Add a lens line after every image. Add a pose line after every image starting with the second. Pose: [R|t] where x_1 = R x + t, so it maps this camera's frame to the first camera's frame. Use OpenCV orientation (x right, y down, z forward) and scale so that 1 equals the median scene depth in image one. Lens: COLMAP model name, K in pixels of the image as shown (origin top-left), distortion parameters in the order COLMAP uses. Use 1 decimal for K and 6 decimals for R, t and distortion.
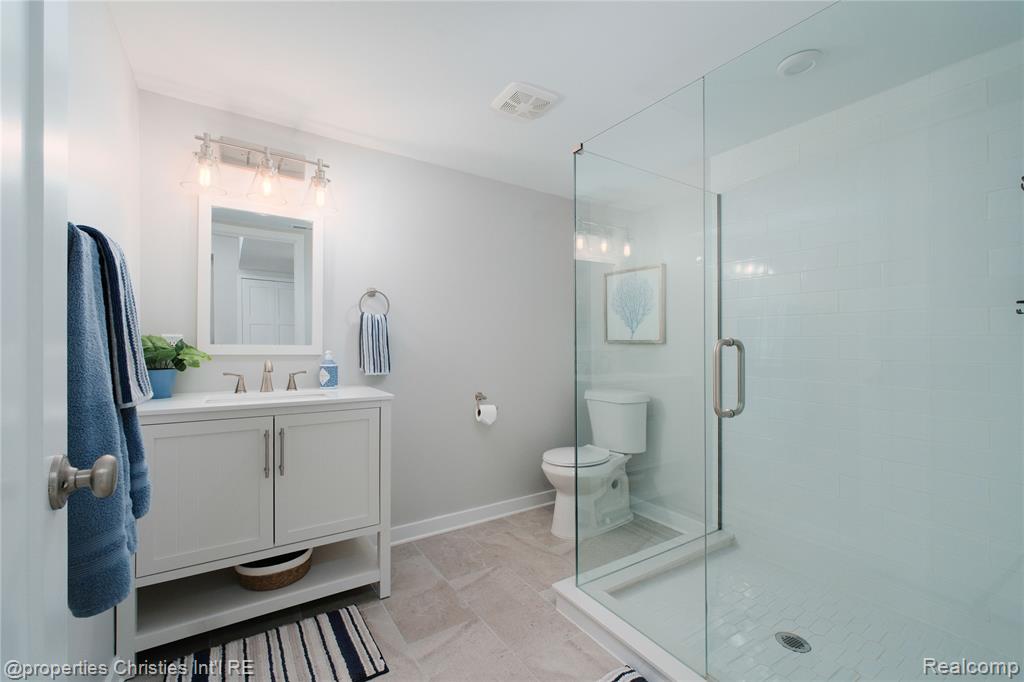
lens RADIAL K [[436.1, 0, 509.0], [0, 436.1, 341.7], [0, 0, 1]] dist [0.012137, 0.000248]
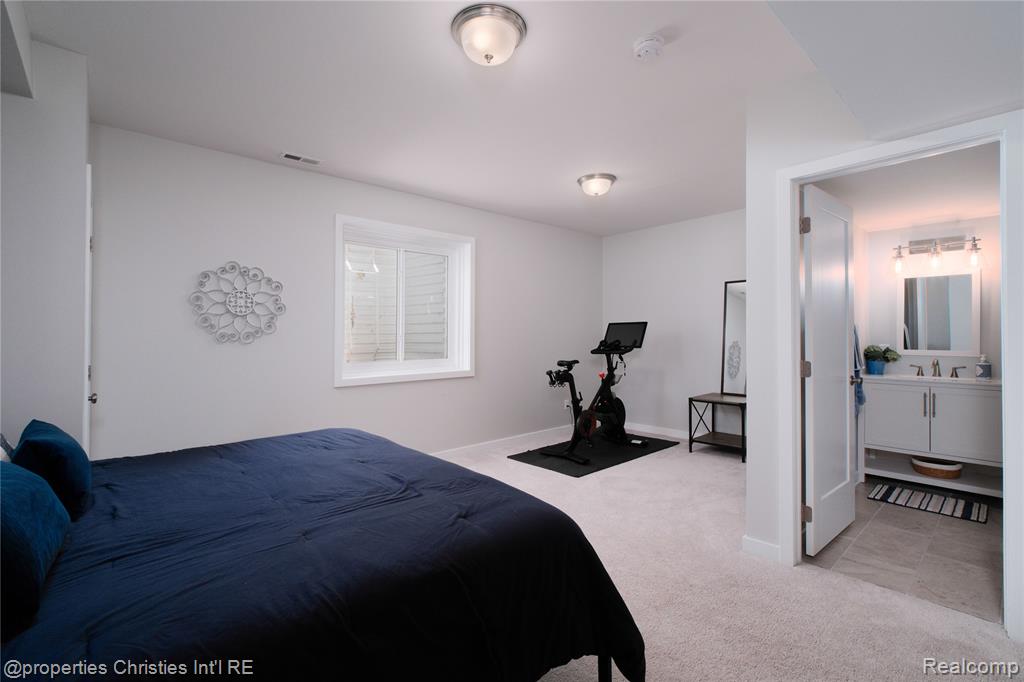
lens RADIAL K [[451.8, 0, 510.3], [0, 451.8, 341.4], [0, 0, 1]] dist [-0.004664, -0.000083]
pose [[0.134931, -0.010153, -0.990803, 0.993849], [-0.004134, 0.999933, -0.010809, -0.002320], [0.990846, 0.005555, 0.134880, -0.935109]]
